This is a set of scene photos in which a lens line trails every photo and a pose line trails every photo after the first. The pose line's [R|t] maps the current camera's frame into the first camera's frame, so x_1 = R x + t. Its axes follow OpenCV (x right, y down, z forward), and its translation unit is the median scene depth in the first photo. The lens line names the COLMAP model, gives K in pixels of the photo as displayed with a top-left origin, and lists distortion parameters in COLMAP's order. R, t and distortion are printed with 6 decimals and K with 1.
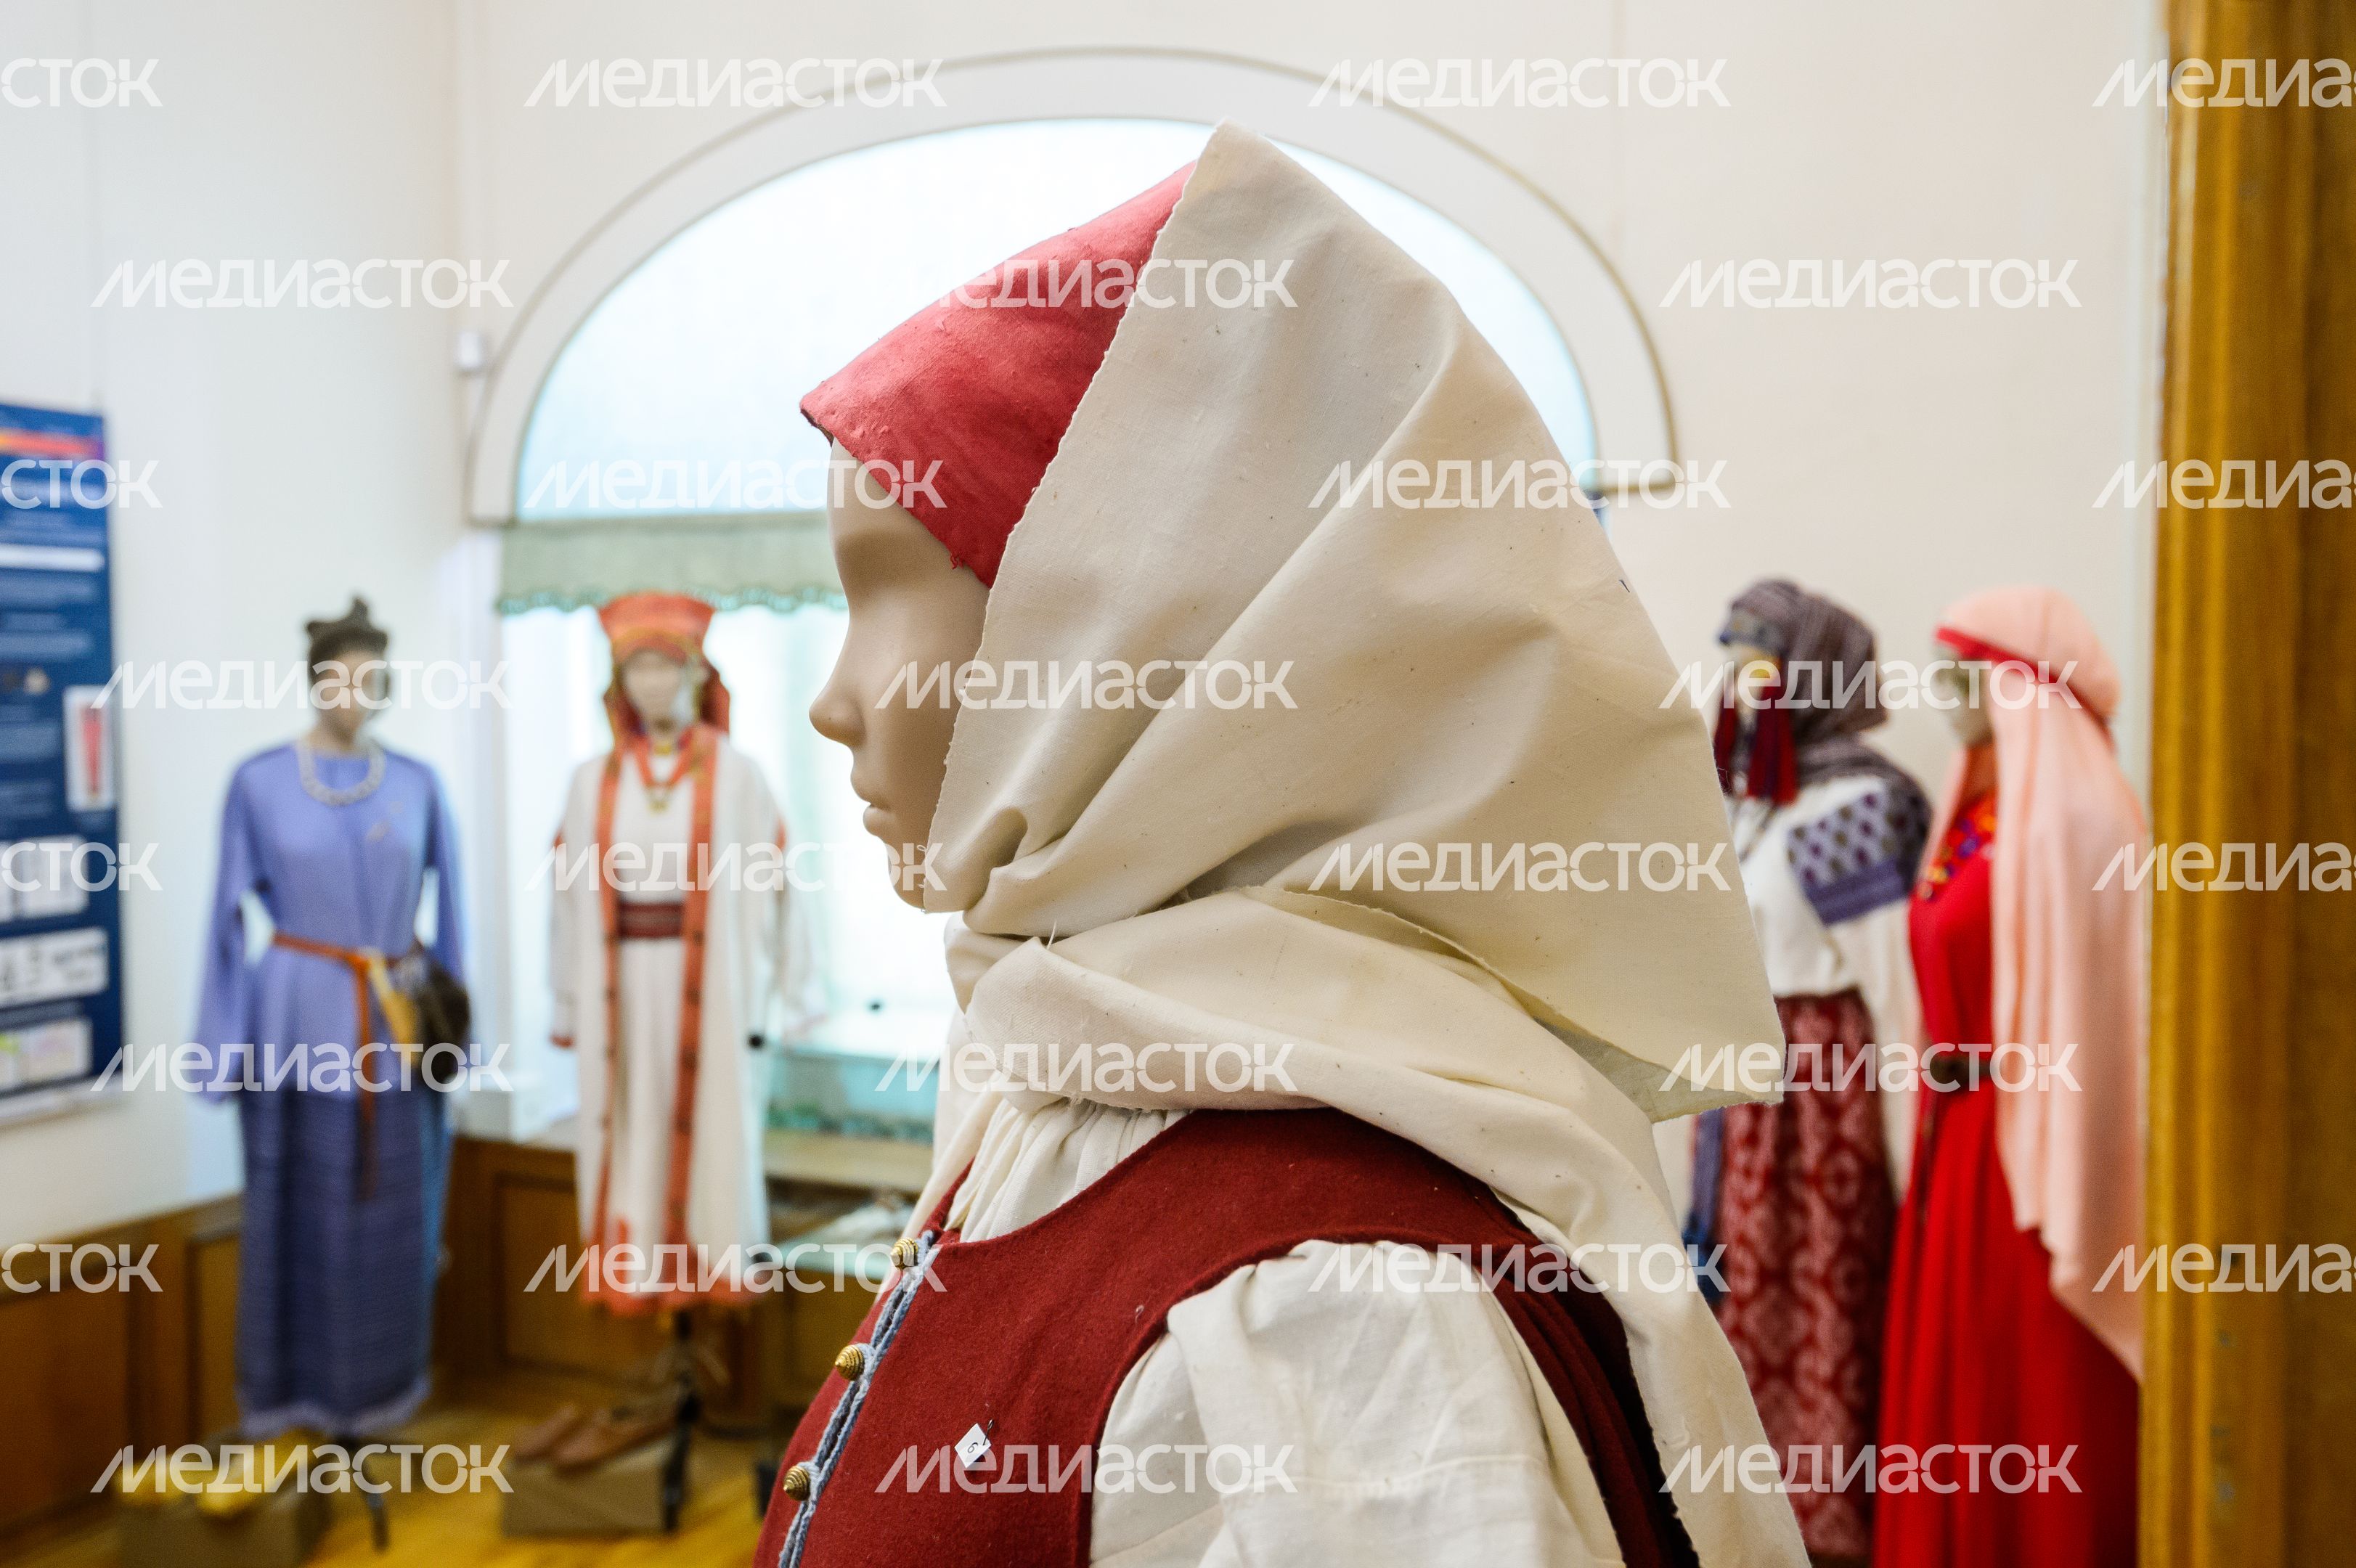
lens RADIAL K [[2181.4, 0, 1177.9], [0, 2181.4, 779.3], [0, 0, 1]] dist [0.010687, 0.000000]
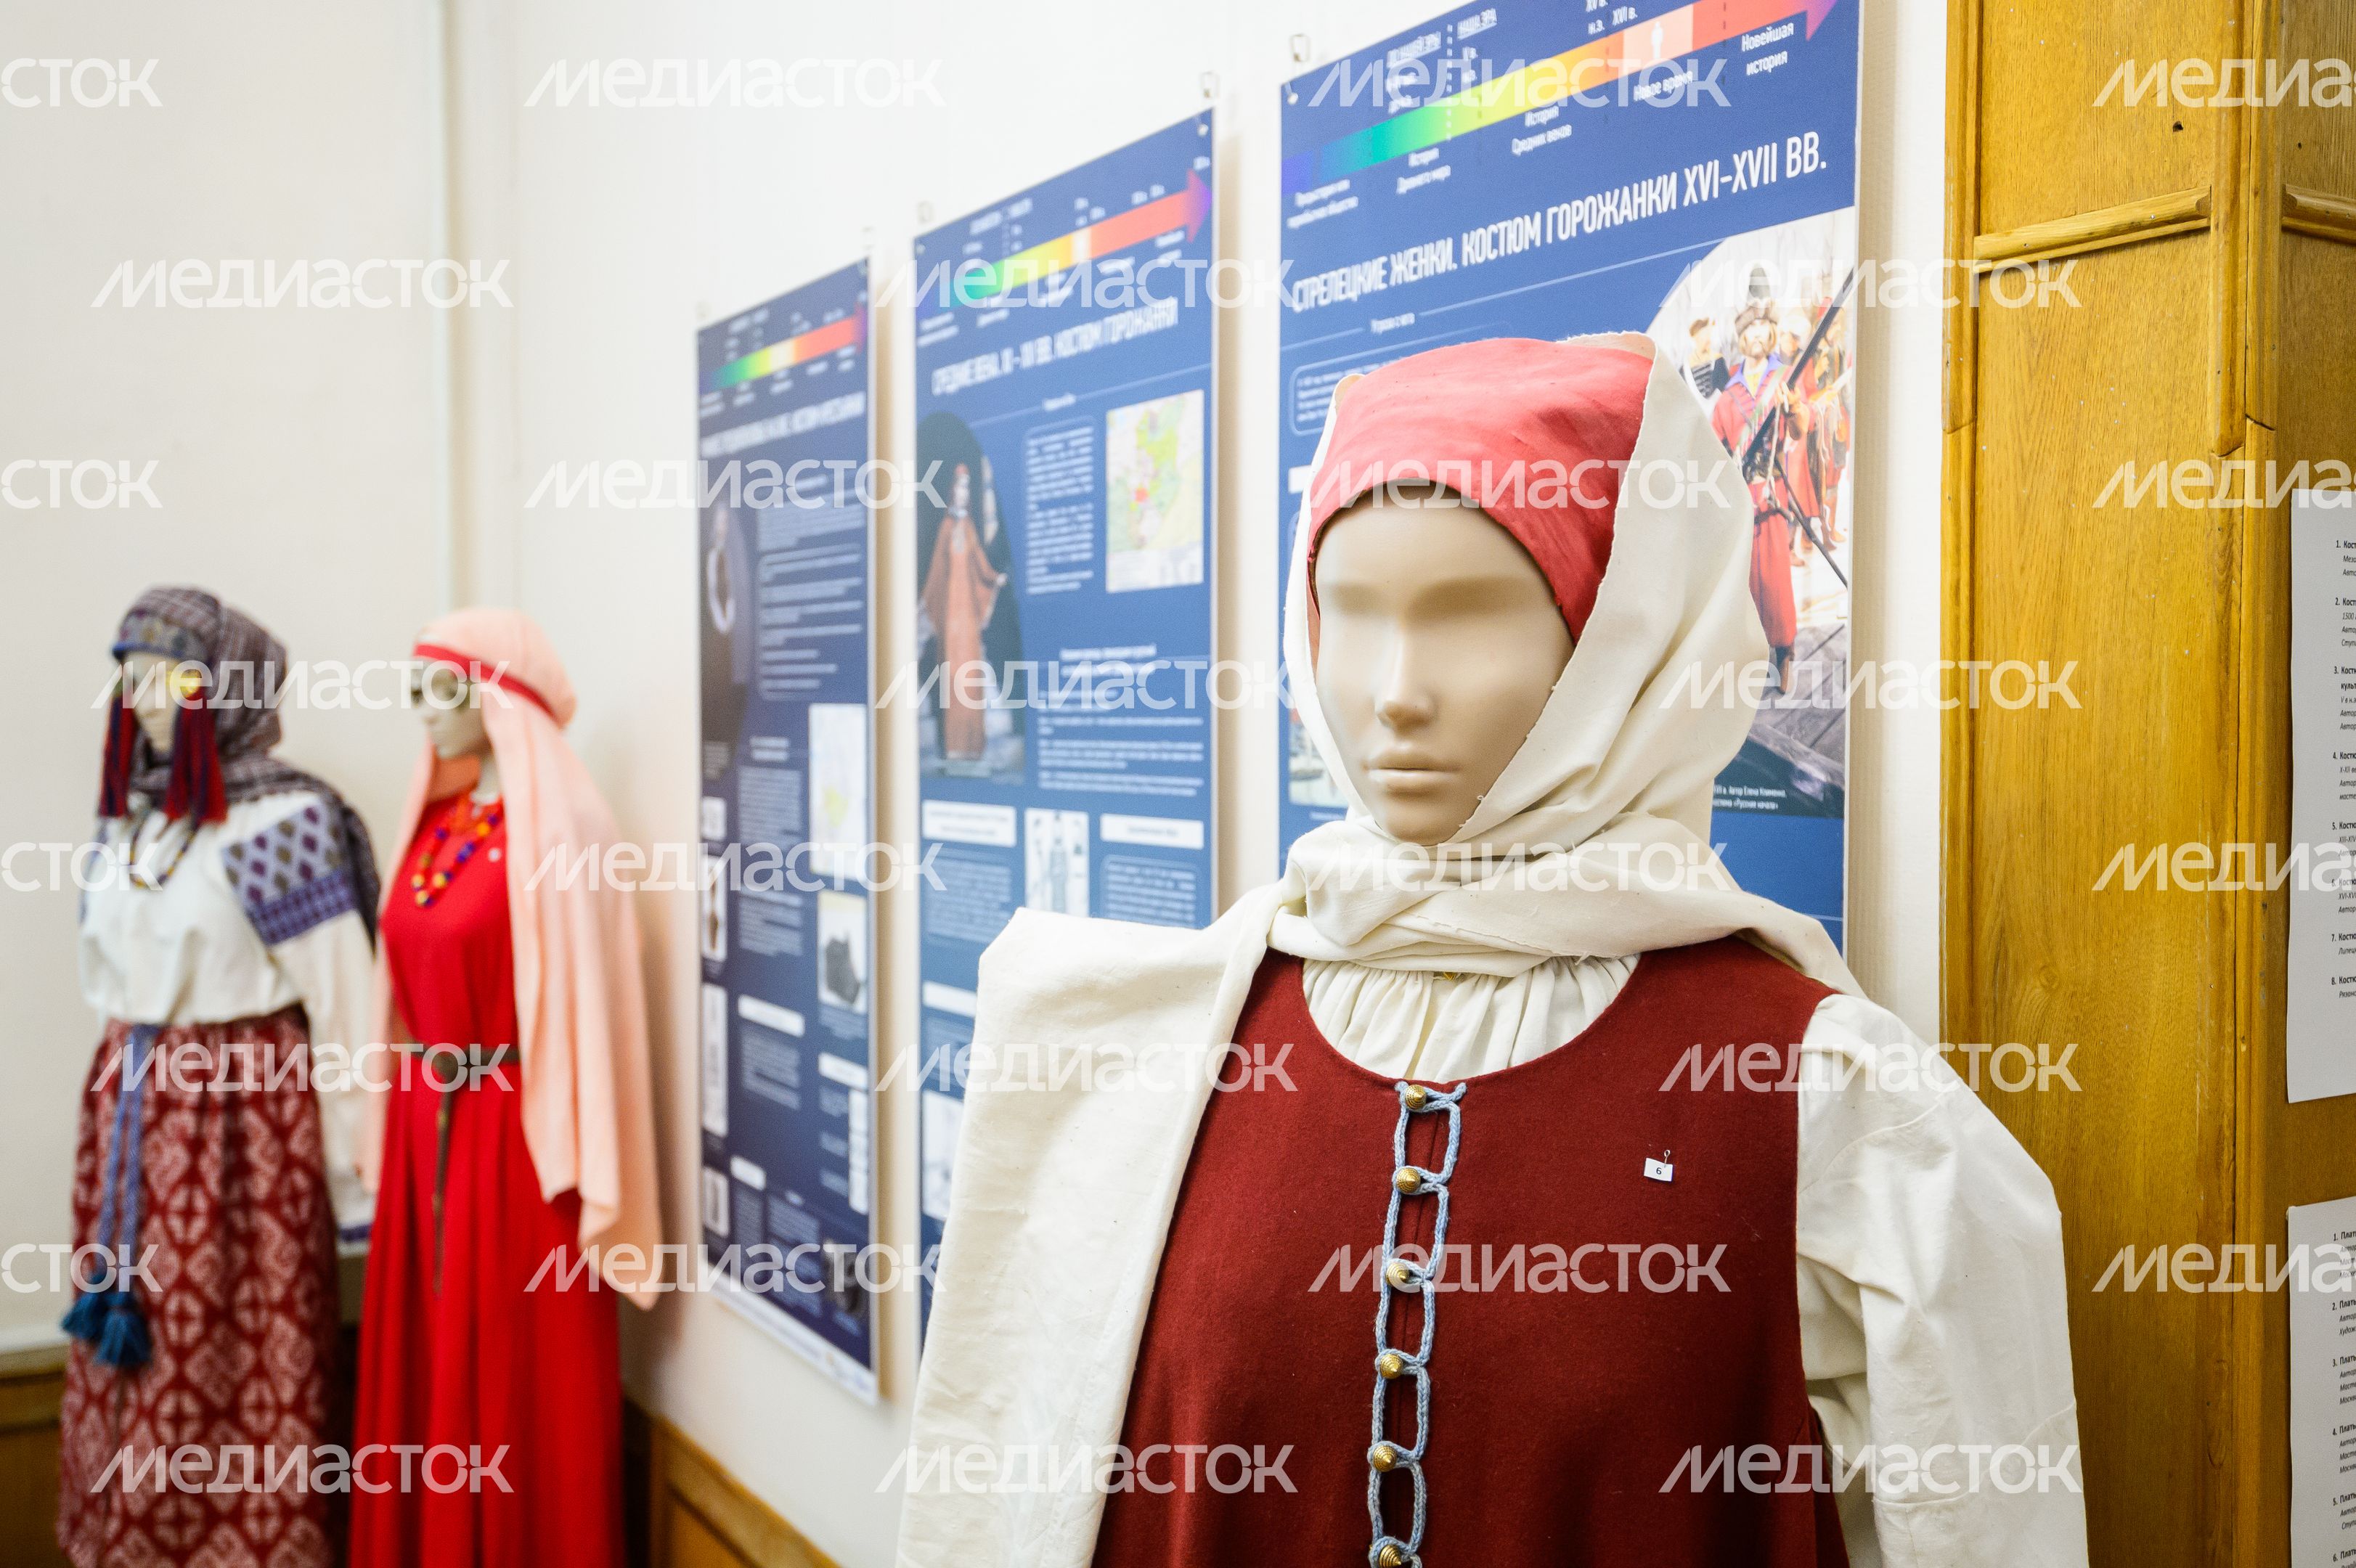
lens RADIAL K [[2398.5, 0, 1177.8], [0, 2398.5, 784.1], [0, 0, 1]] dist [-0.001970, 0.000000]
pose [[0.512207, -0.026866, 0.858442, -0.418297], [0.035815, 0.999309, 0.009905, -0.000970], [-0.858115, 0.025672, 0.512815, 0.094326]]
